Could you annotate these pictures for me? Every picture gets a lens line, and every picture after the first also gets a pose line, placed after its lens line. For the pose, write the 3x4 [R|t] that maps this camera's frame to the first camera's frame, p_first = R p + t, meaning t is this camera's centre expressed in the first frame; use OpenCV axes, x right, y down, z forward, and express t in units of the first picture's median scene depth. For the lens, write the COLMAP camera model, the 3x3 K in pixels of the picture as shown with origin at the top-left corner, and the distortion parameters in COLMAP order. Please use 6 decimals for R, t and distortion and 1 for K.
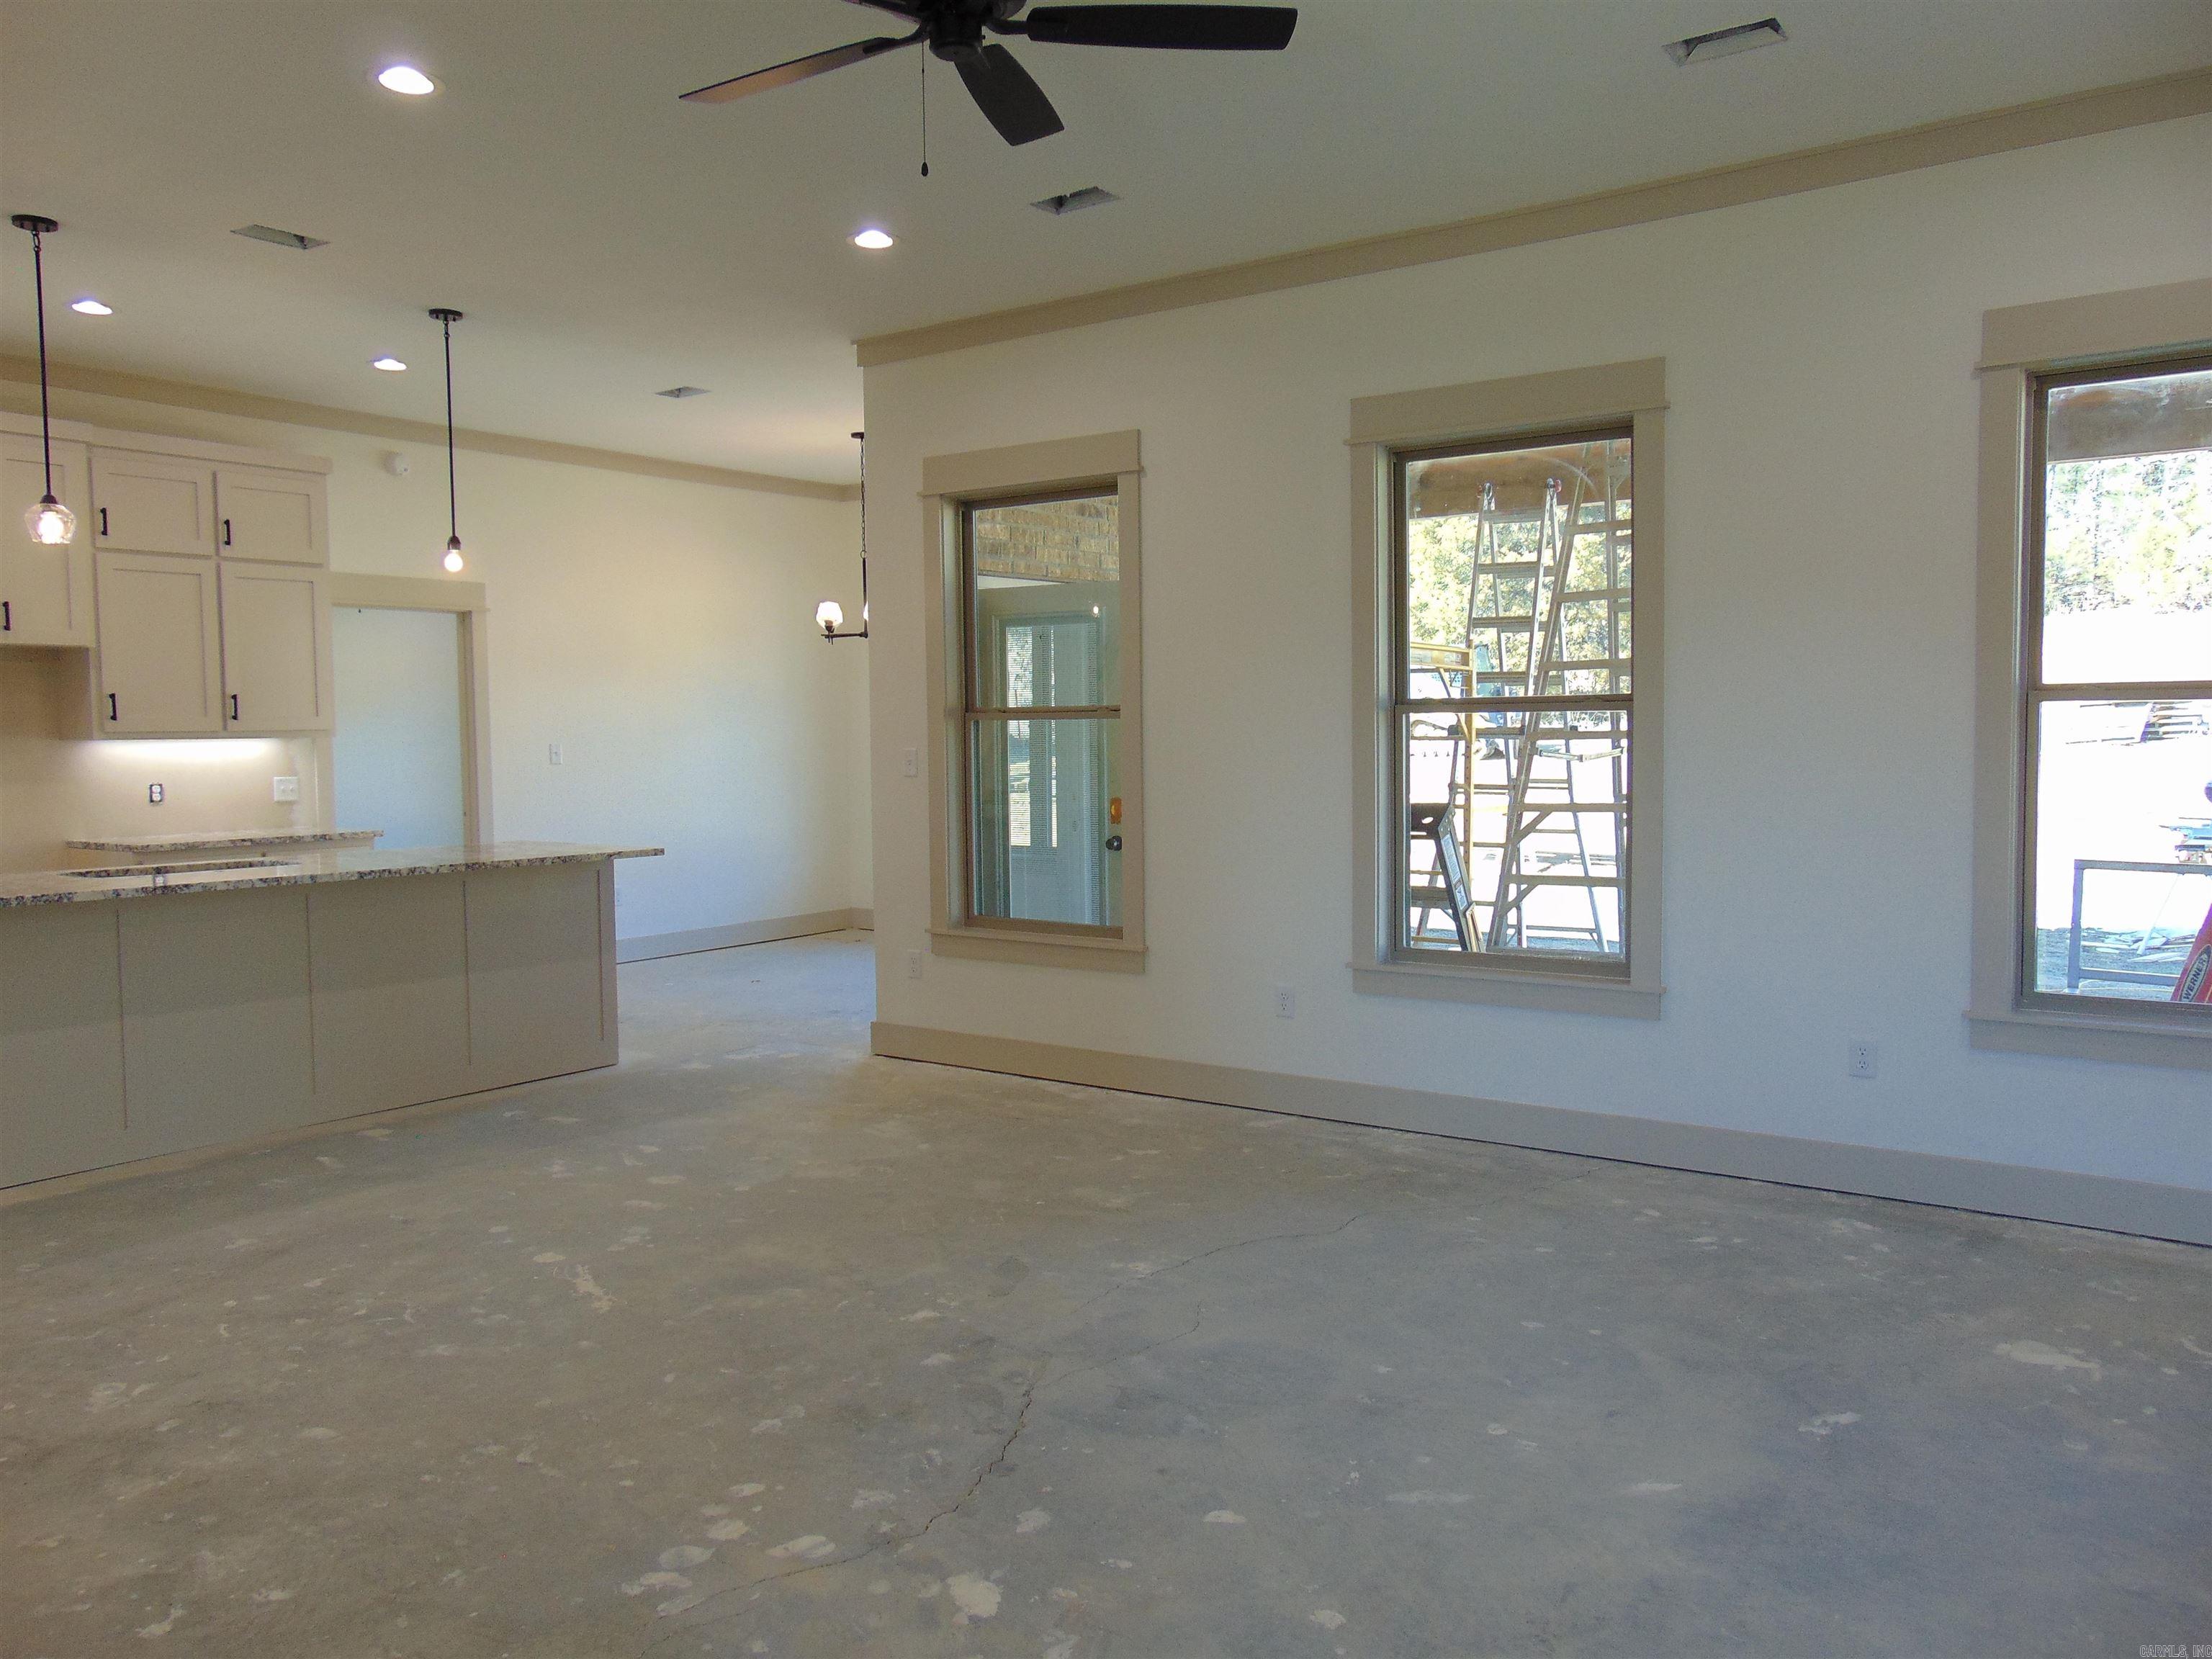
lens RADIAL K [[1646.4, 0, 1107.7], [0, 1646.4, 823.5], [0, 0, 1]] dist [-0.043648, 0.082036]
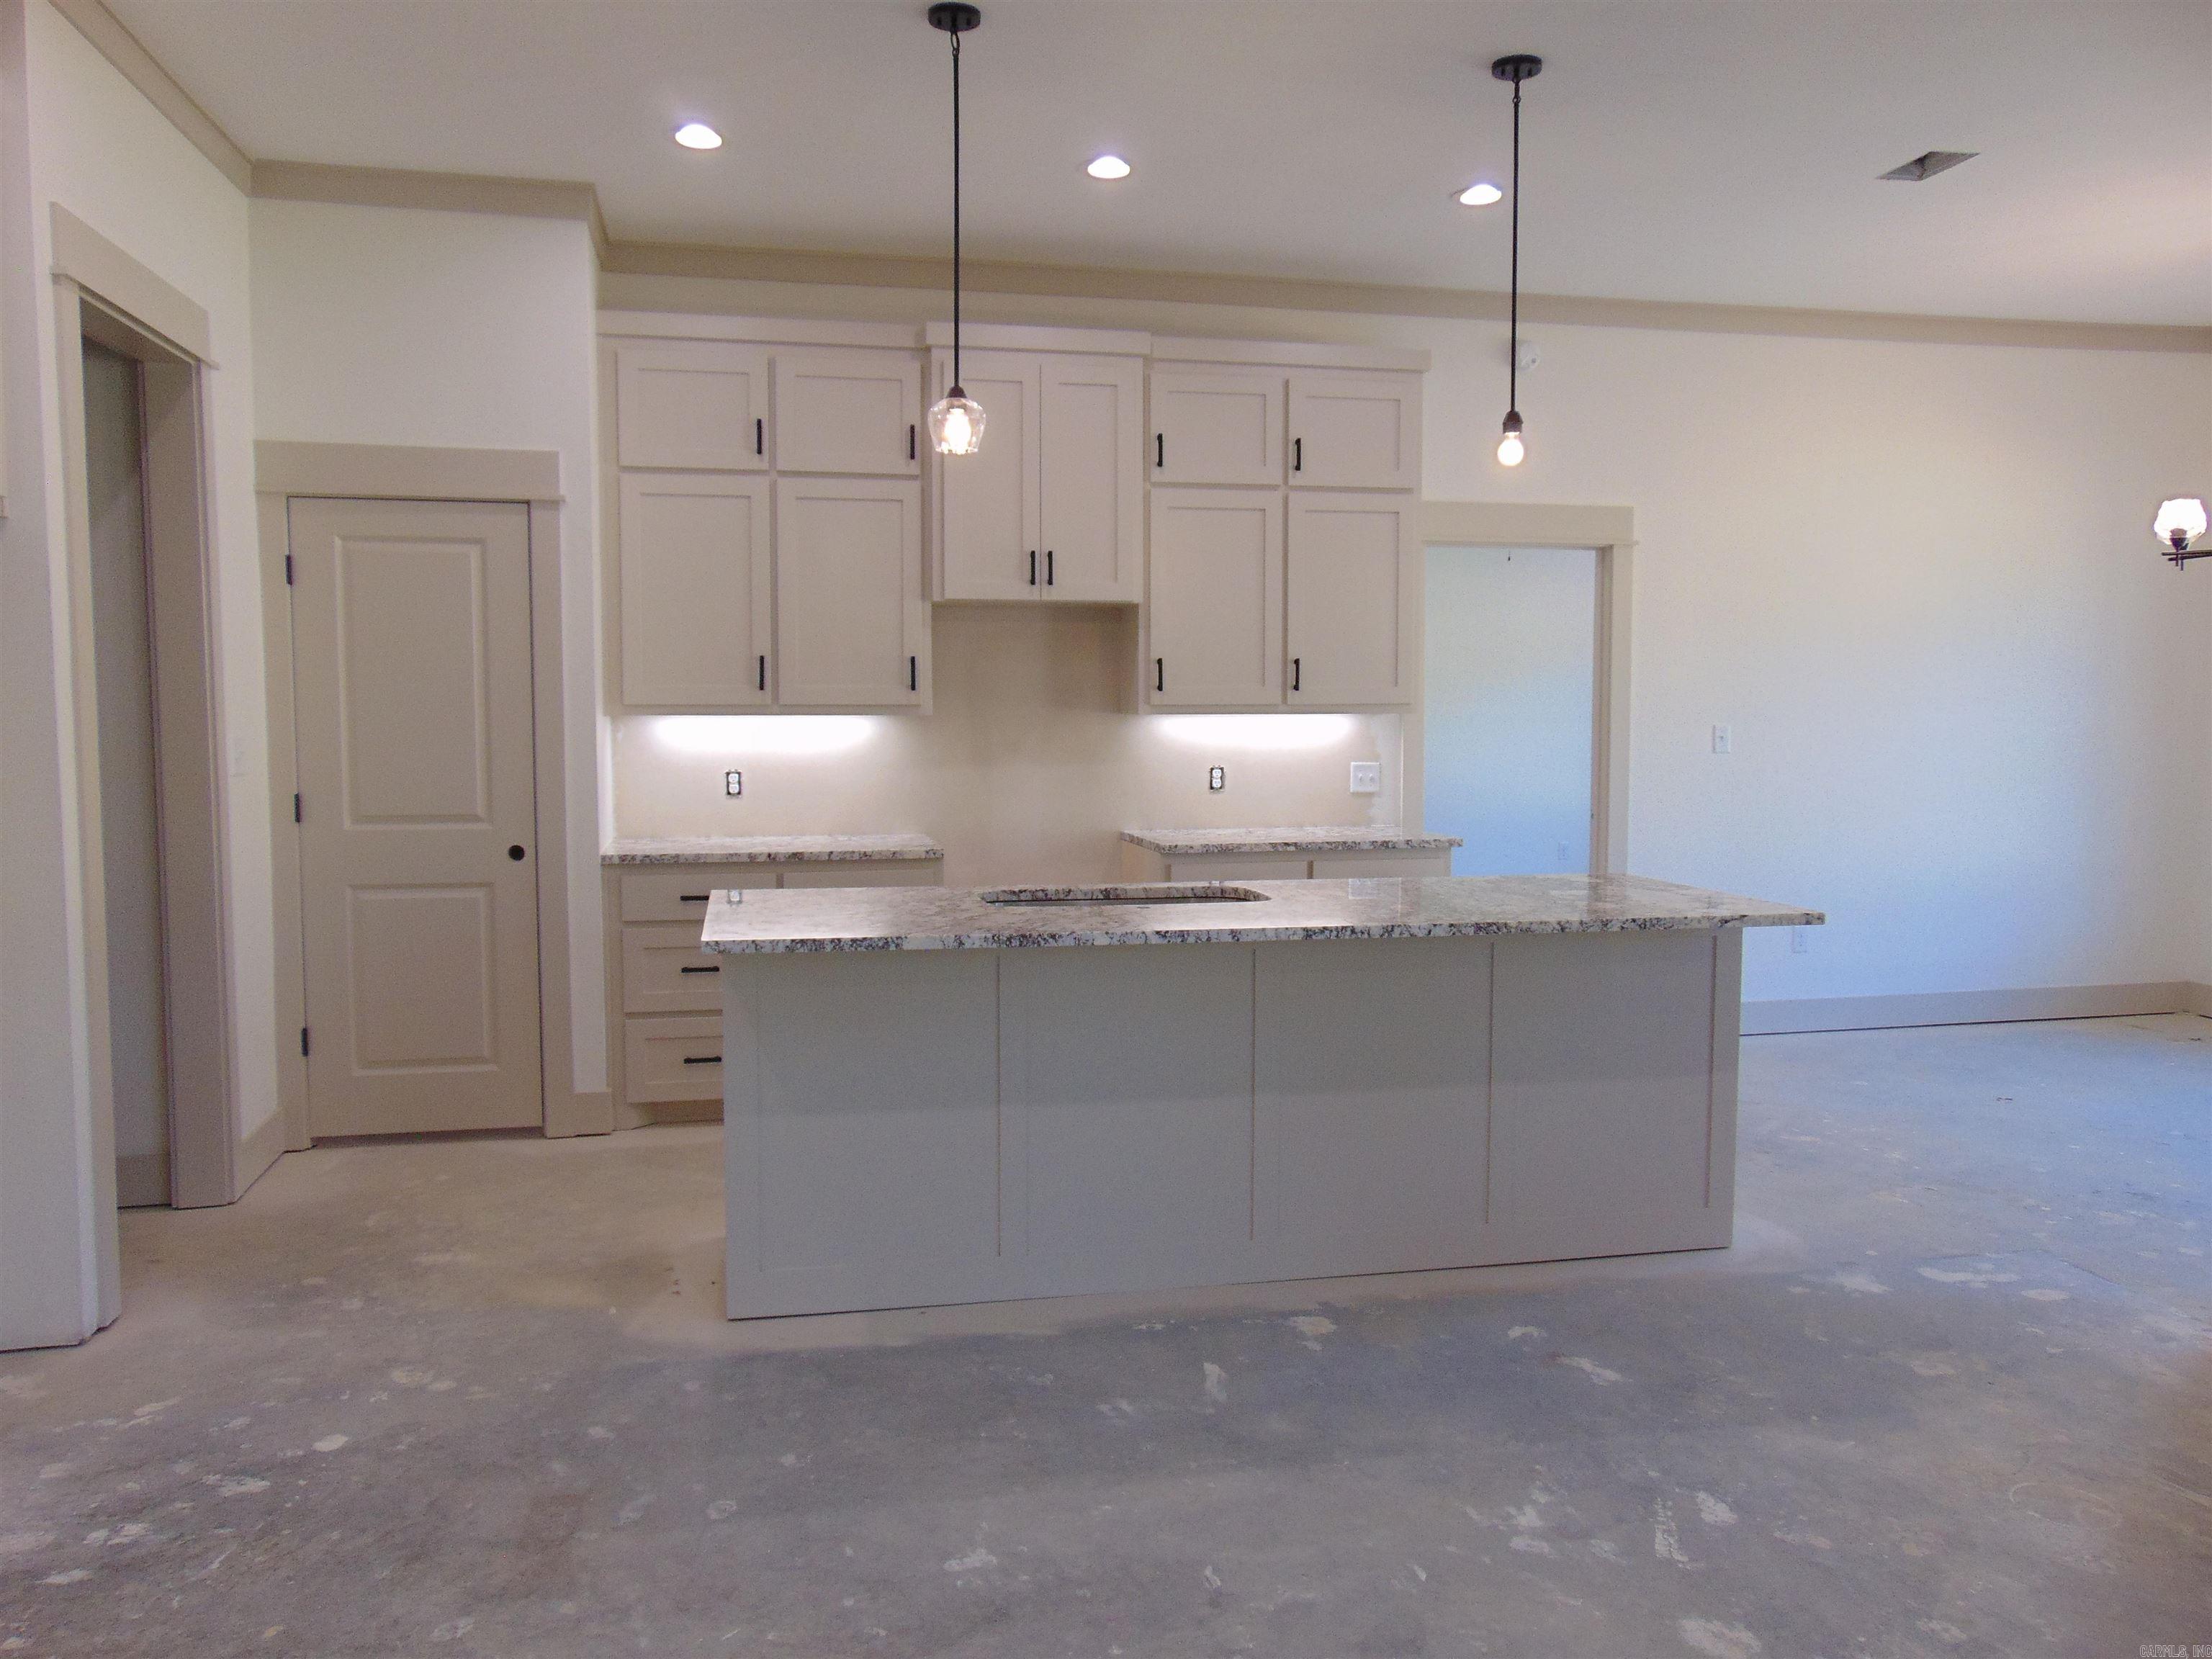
lens RADIAL K [[1646.4, 0, 1107.2], [0, 1646.4, 823.3], [0, 0, 1]] dist [-0.043648, 0.082036]
pose [[0.740651, 0.058290, -0.669356, -0.090833], [-0.046060, 0.998291, 0.035970, -0.034778], [0.670309, 0.004189, 0.742070, 0.513175]]
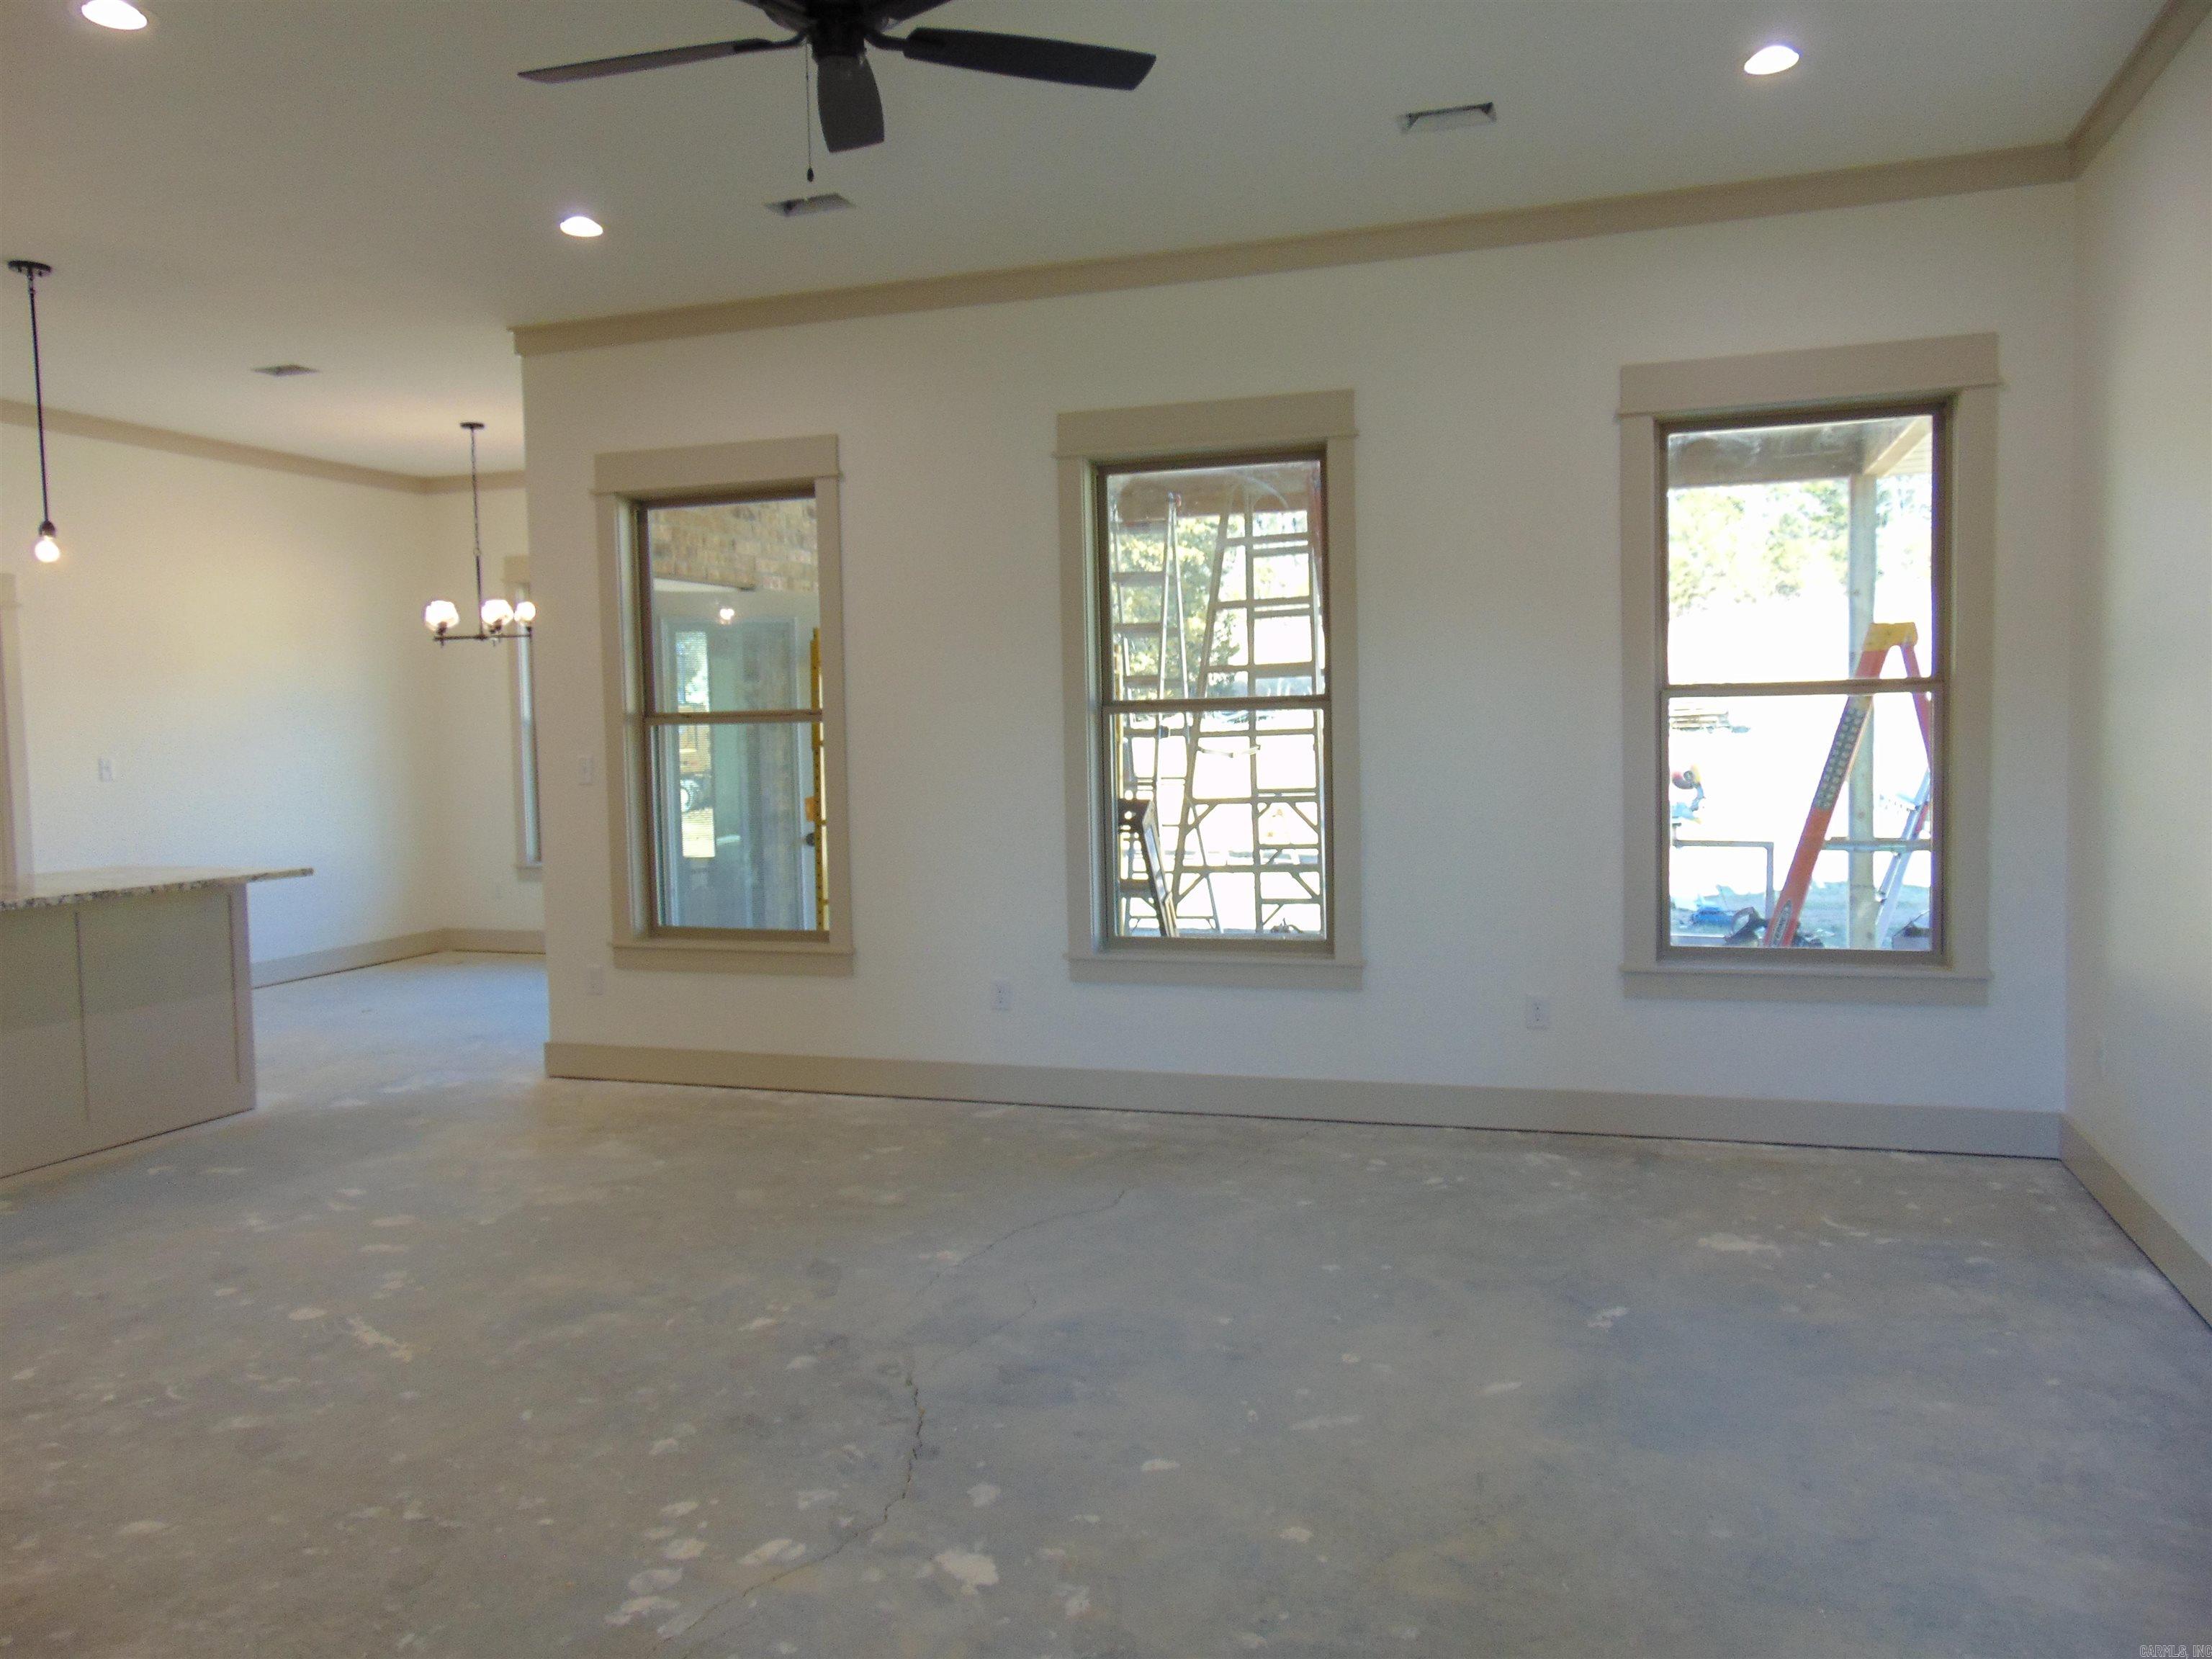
lens RADIAL K [[1646.4, 0, 1107.7], [0, 1646.4, 817.0], [0, 0, 1]] dist [-0.043648, 0.082036]
pose [[0.955785, -0.026423, 0.292877, -0.147897], [0.028509, 0.999589, -0.002854, 0.002435], [-0.292682, 0.011077, 0.956146, -0.008210]]
